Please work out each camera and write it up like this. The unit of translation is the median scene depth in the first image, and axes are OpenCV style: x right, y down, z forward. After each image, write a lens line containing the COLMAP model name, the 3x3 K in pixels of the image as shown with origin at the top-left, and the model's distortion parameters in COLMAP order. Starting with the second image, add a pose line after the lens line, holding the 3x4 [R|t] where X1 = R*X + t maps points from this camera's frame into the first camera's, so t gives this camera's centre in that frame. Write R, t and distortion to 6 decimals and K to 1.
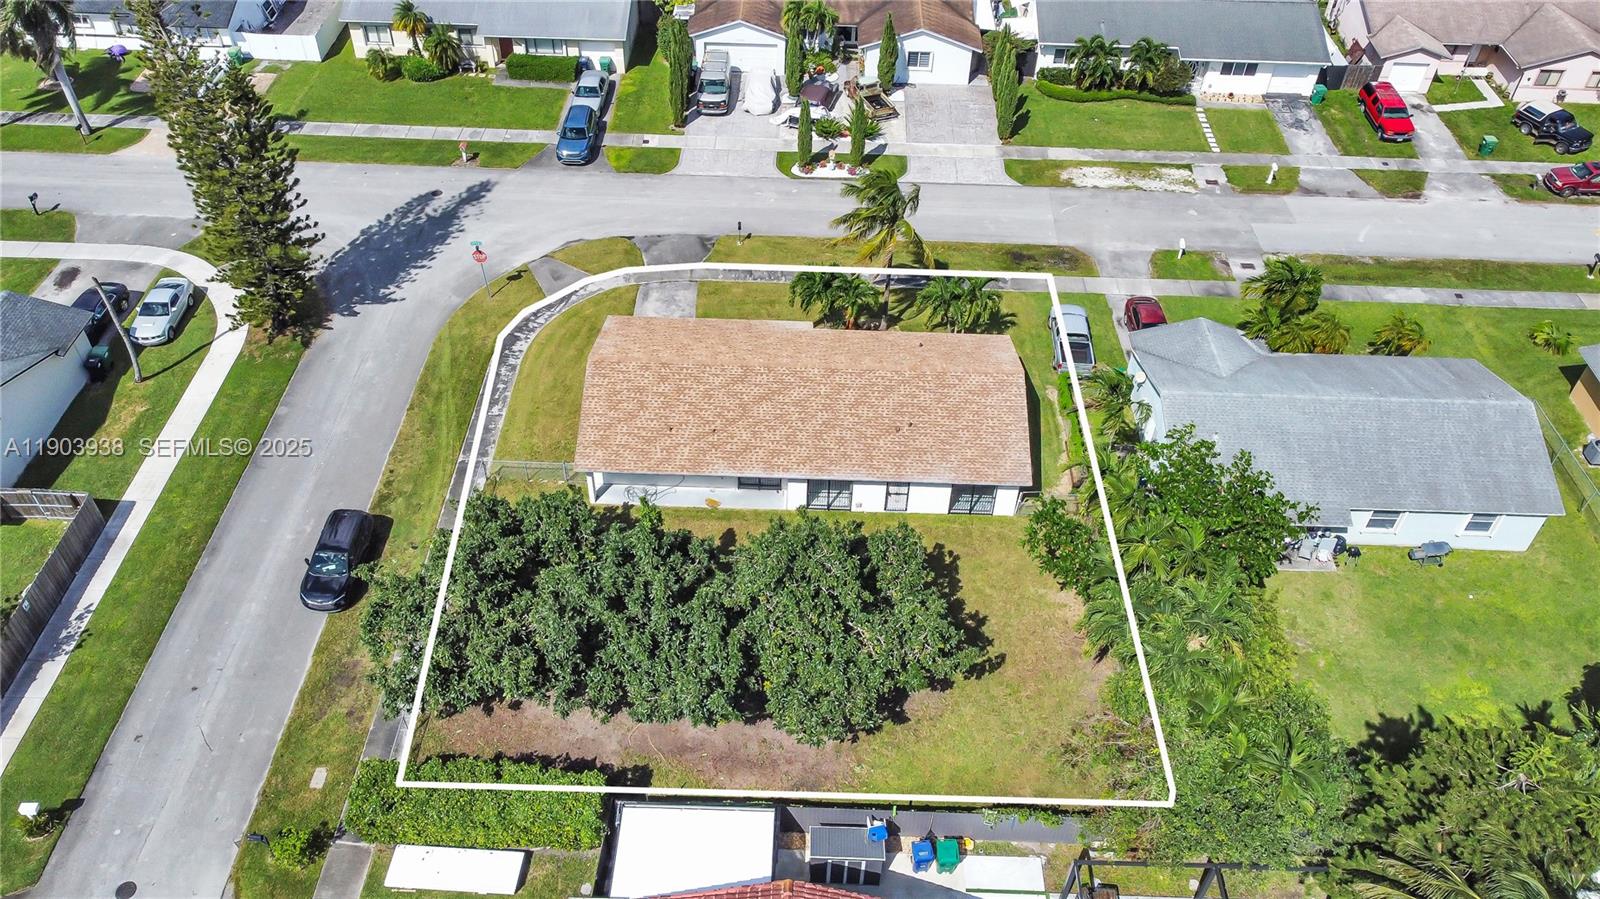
lens RADIAL K [[1207.2, 0, 800.0], [0, 1207.2, 449.5], [0, 0, 1]] dist [-0.003342, 0.000170]
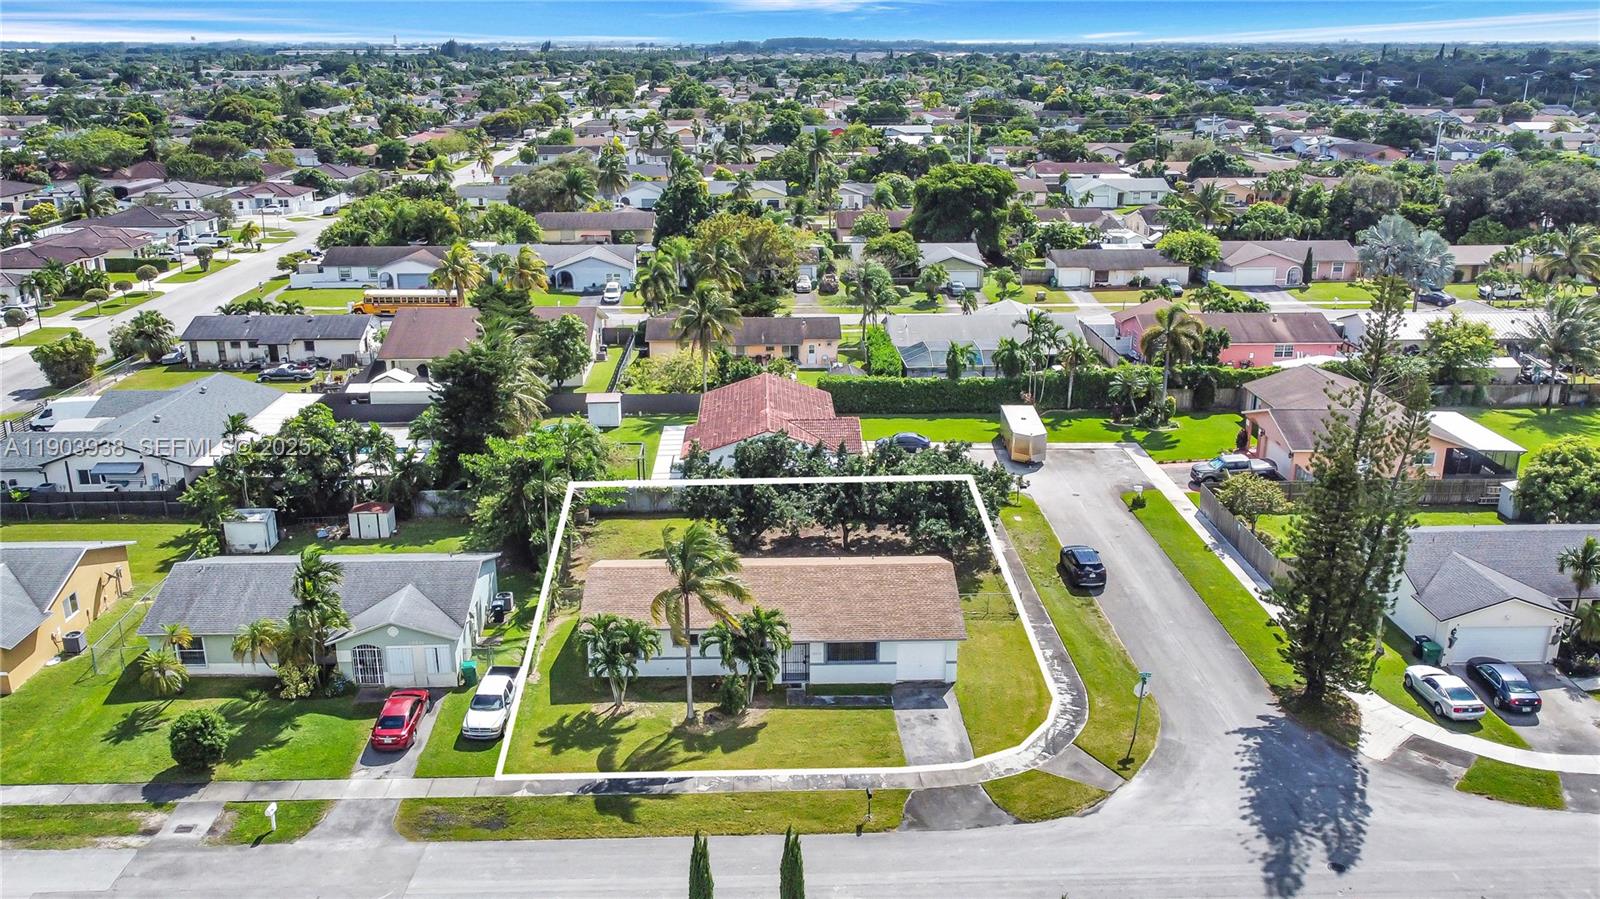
lens RADIAL K [[1278.9, 0, 800.0], [0, 1278.9, 449.5], [0, 0, 1]] dist [-0.001061, -0.006965]
pose [[-0.998333, -0.006203, -0.057382, 0.041689], [-0.053429, 0.475325, 0.878187, -1.006435], [0.021828, 0.879789, -0.474864, 1.216609]]
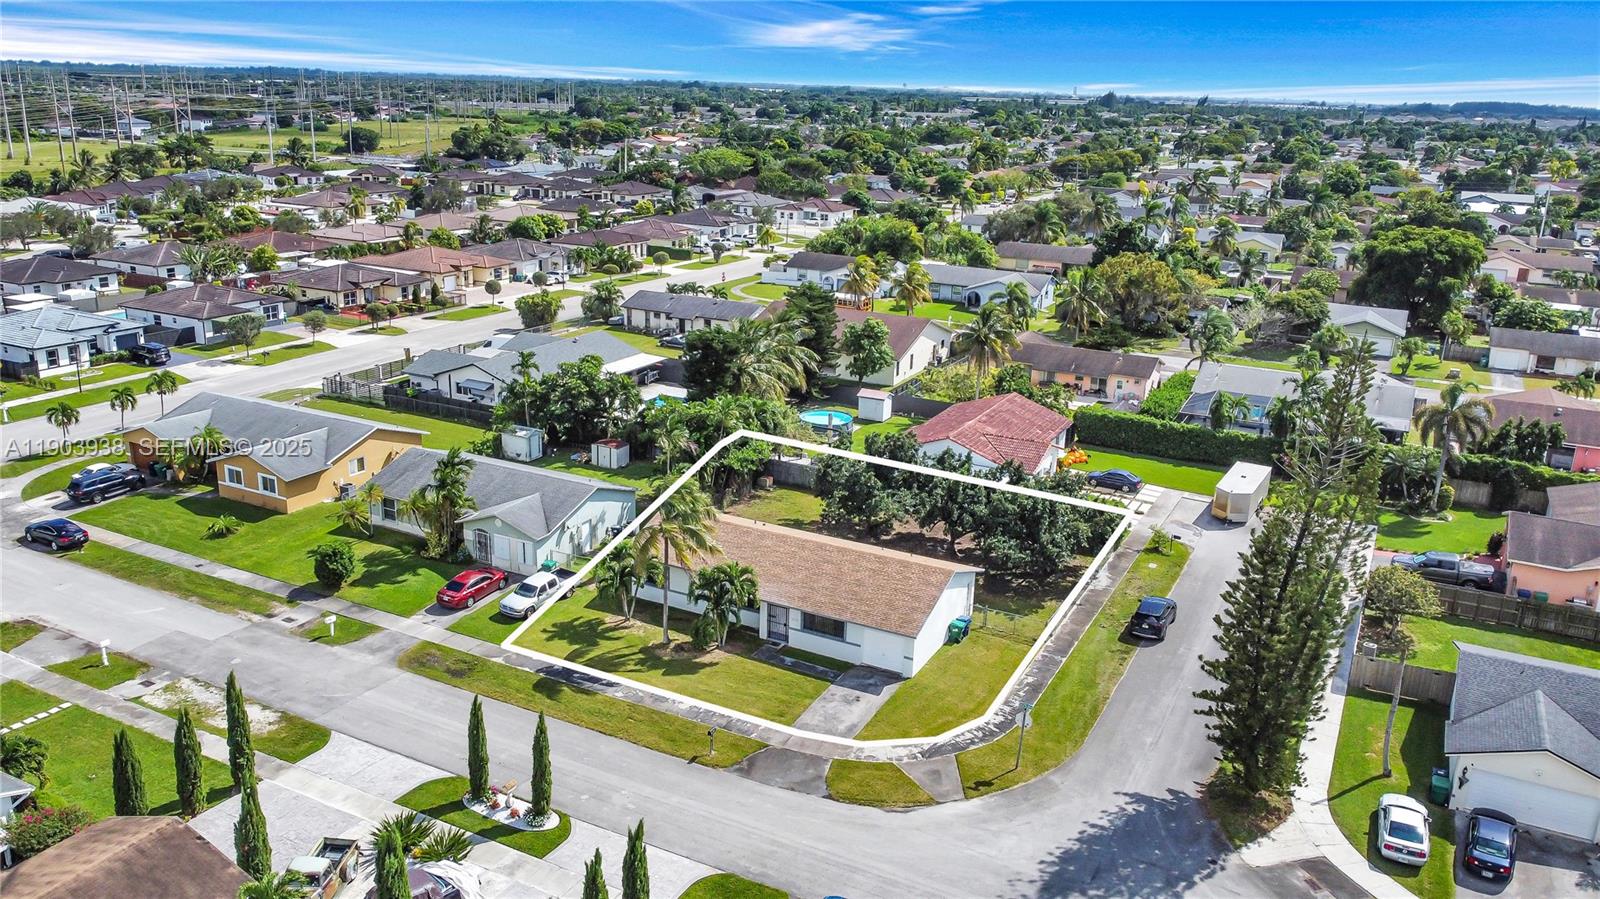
lens RADIAL K [[1207.2, 0, 800.0], [0, 1207.2, 449.5], [0, 0, 1]] dist [-0.003342, 0.000170]
pose [[-0.894785, -0.175683, 0.410481, -0.421844], [0.271914, 0.514786, 0.813055, -0.969515], [-0.354150, 0.839125, -0.412853, 1.186721]]
